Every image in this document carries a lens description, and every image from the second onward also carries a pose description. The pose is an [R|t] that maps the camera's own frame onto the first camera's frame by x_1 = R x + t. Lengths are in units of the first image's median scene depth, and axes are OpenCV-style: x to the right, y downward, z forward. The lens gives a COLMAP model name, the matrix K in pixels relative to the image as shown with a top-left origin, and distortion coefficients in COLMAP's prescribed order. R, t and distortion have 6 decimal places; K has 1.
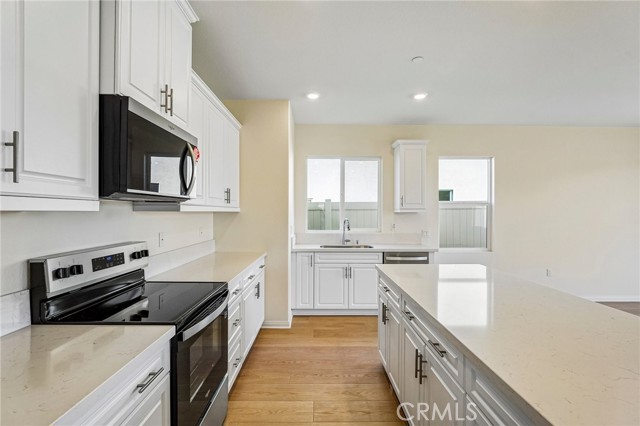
lens RADIAL K [[298.4, 0, 320.0], [0, 298.4, 213.0], [0, 0, 1]] dist [0.000475, 0.000008]
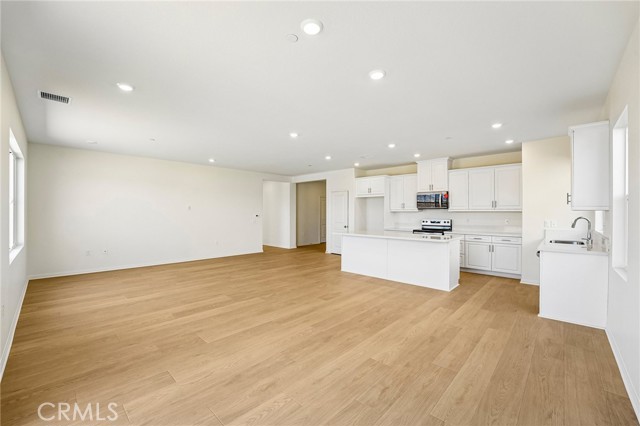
lens RADIAL K [[260.3, 0, 316.8], [0, 260.3, 213.8], [0, 0, 1]] dist [-0.022245, 0.000170]
pose [[-0.696813, -0.004252, -0.717241, 1.397045], [-0.008225, 0.999964, 0.002063, 0.014706], [0.717206, 0.007337, -0.696823, 0.981859]]
